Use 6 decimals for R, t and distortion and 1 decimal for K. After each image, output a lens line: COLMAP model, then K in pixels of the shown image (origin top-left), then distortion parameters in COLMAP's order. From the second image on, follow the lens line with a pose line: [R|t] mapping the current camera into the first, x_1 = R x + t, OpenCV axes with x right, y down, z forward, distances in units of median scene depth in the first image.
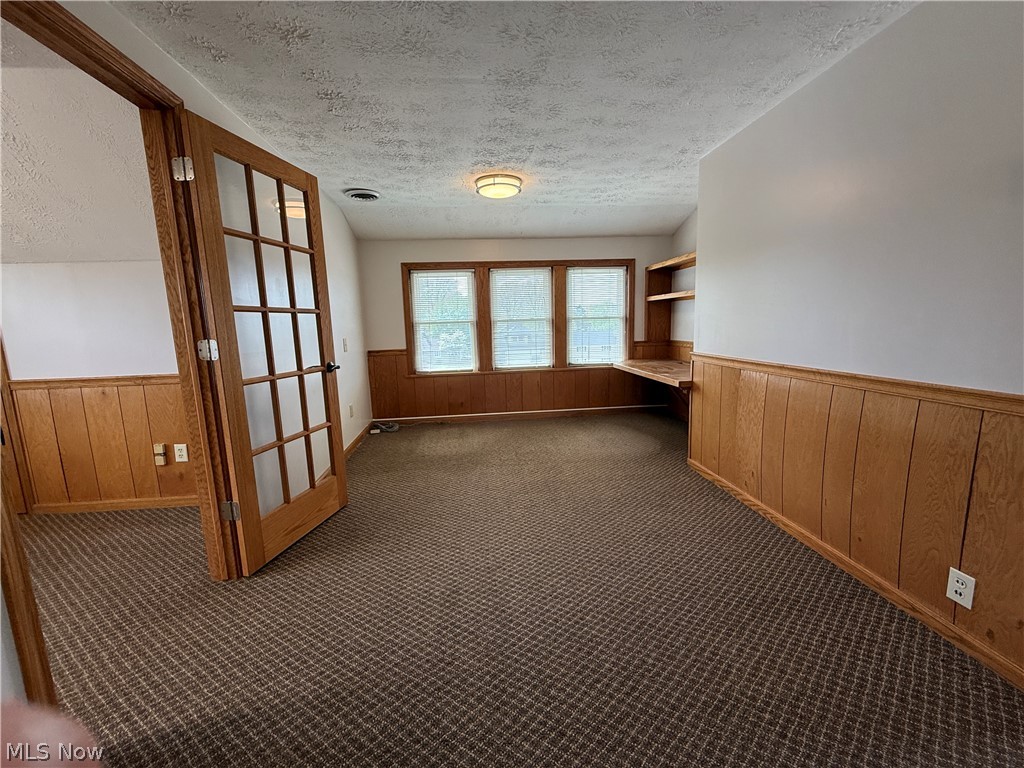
lens RADIAL K [[407.2, 0, 510.7], [0, 407.2, 385.1], [0, 0, 1]] dist [0.000392, 0.000392]
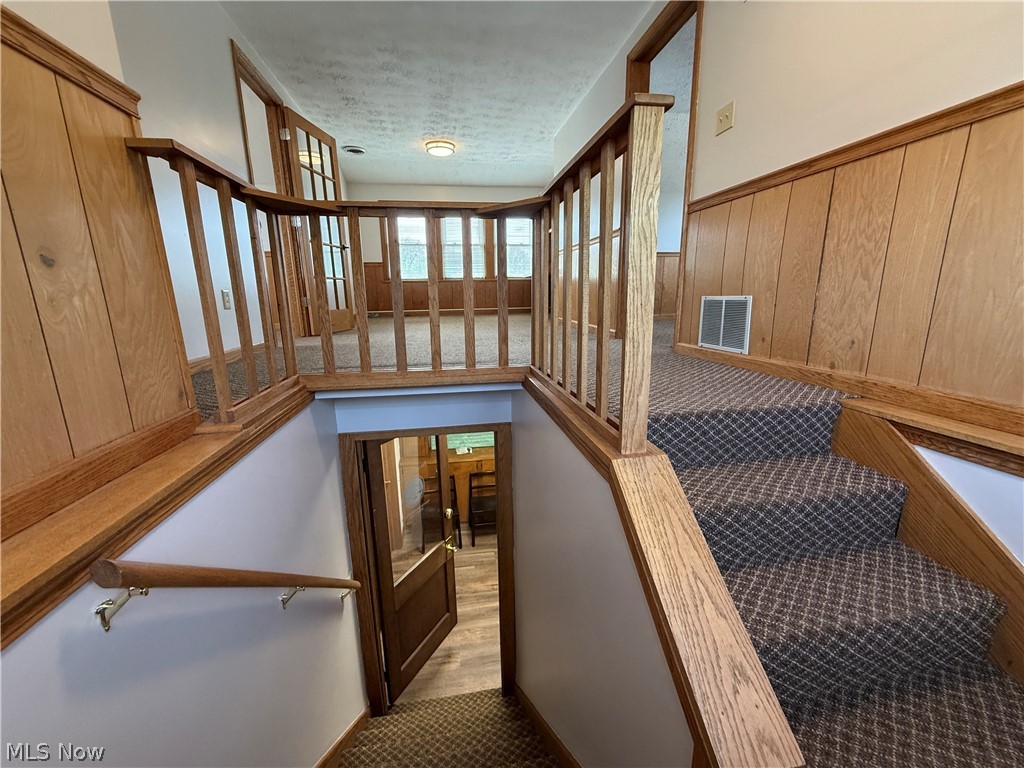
lens RADIAL K [[407.2, 0, 508.2], [0, 407.2, 387.9], [0, 0, 1]] dist [0.000392, 0.000392]
pose [[0.997654, 0.001213, 0.068450, 0.160719], [-0.006402, 0.997114, 0.075649, 0.424728], [-0.068161, -0.075910, 0.994782, -0.882898]]
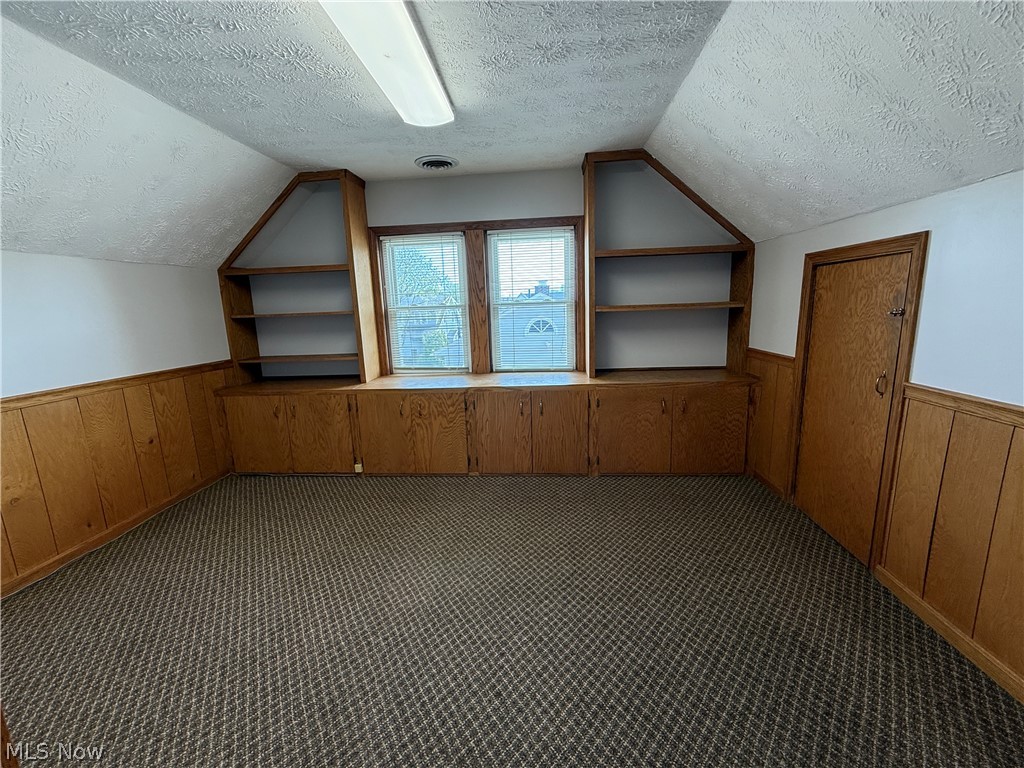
lens RADIAL K [[407.2, 0, 512.4], [0, 407.2, 381.7], [0, 0, 1]] dist [0.000392, 0.000392]
pose [[-0.175372, 0.209877, -0.961871, -0.484888], [-0.110394, 0.966659, 0.231049, -0.089829], [0.978293, 0.146704, -0.146356, 0.469136]]
